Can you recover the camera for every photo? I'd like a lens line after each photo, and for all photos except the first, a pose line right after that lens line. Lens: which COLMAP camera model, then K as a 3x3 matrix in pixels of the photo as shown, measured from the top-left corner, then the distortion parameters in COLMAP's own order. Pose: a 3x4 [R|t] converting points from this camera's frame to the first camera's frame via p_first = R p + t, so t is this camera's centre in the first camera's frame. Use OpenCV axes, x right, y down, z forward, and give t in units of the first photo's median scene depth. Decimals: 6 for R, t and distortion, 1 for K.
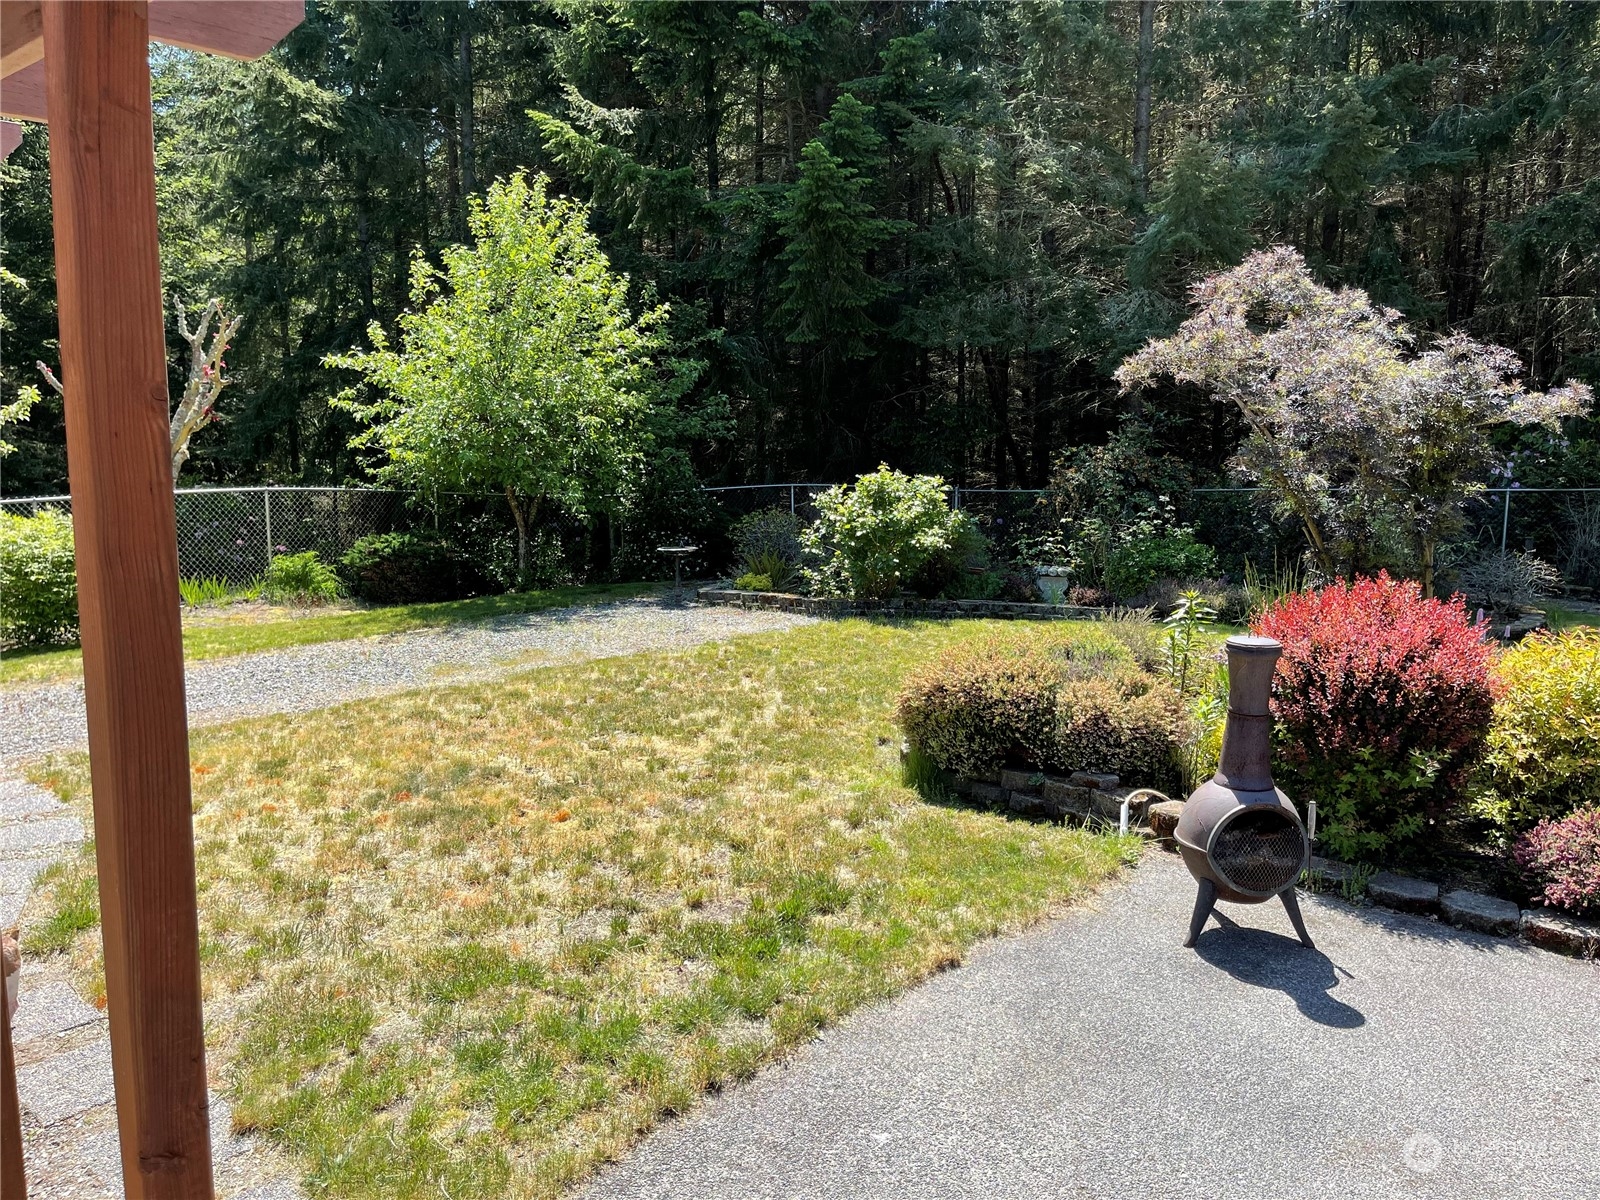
lens RADIAL K [[1205.5, 0, 807.0], [0, 1205.5, 595.7], [0, 0, 1]] dist [0.079169, -0.105875]
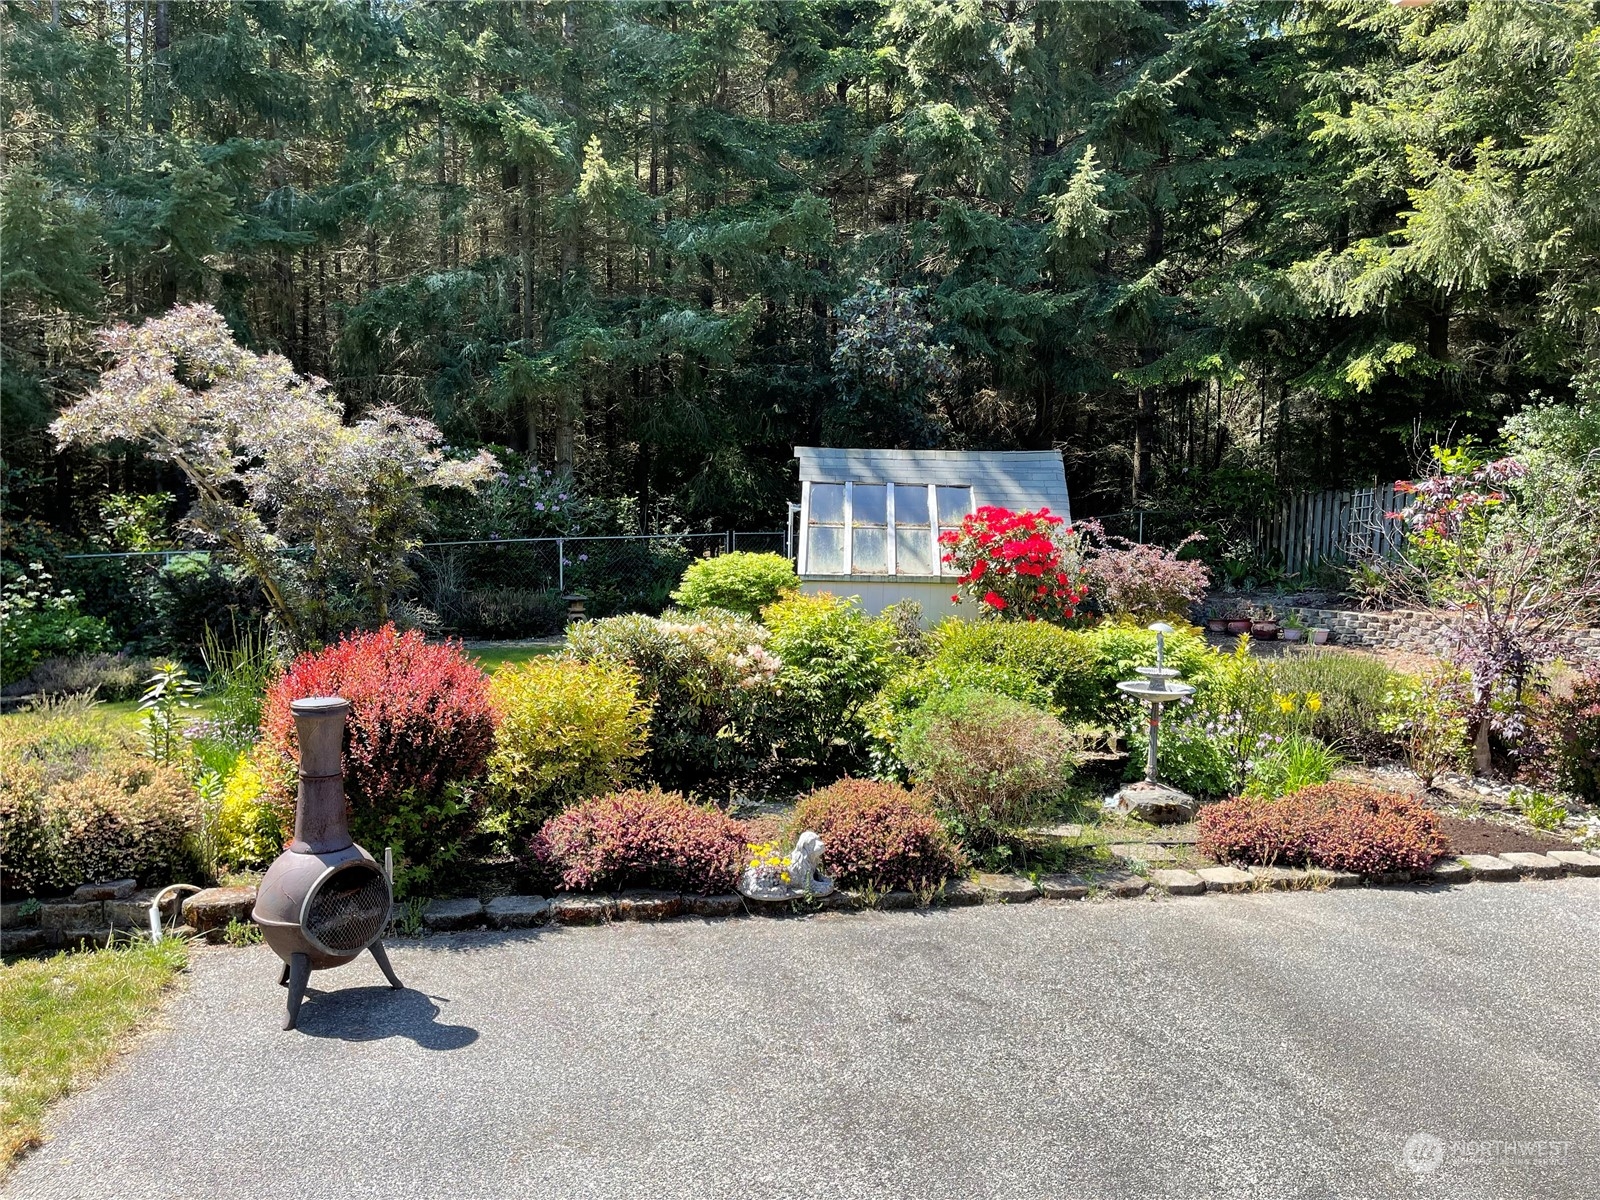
lens RADIAL K [[1205.5, 0, 805.5], [0, 1205.5, 600.4], [0, 0, 1]] dist [0.079169, -0.105875]
pose [[0.623021, -0.068835, 0.779171, -0.124568], [0.104532, 0.994512, 0.004275, -0.006579], [-0.775189, 0.078785, 0.626797, 0.045465]]
